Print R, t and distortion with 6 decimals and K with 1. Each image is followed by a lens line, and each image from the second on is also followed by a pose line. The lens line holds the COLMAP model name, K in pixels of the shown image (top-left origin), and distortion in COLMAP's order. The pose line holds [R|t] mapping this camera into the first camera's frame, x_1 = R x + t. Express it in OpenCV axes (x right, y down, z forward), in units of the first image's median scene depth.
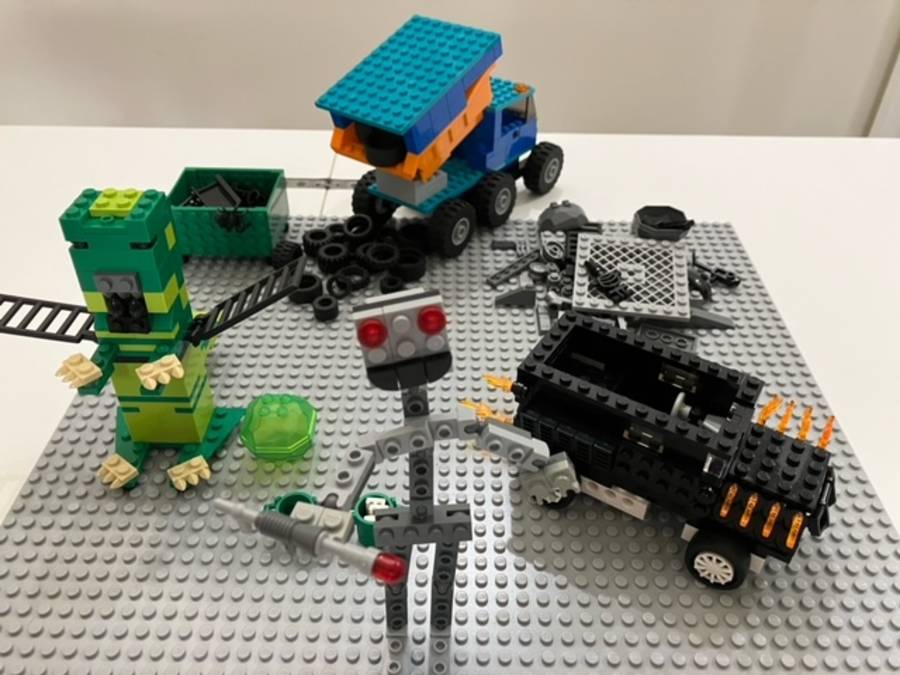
lens RADIAL K [[716.2, 0, 450.0], [0, 716.2, 337.5], [0, 0, 1]] dist [0.000783, 0.001990]
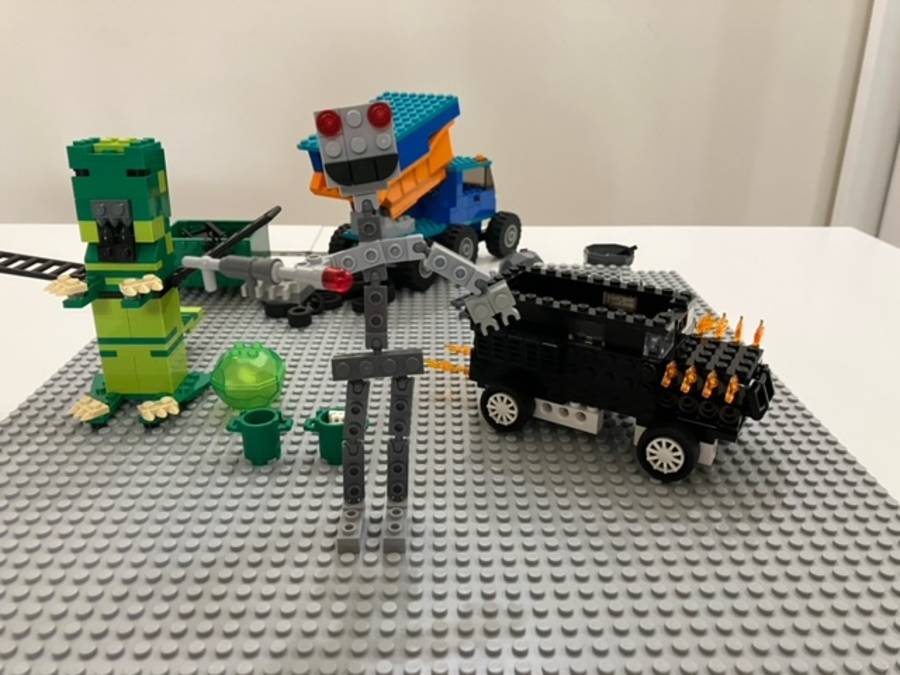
lens RADIAL K [[716.2, 0, 450.0], [0, 716.2, 337.5], [0, 0, 1]] dist [0.000783, 0.001990]
pose [[0.999630, -0.015691, 0.022224, 0.024588], [0.021413, 0.957711, -0.286934, 0.277760], [-0.016782, 0.287304, 0.957692, -0.017735]]
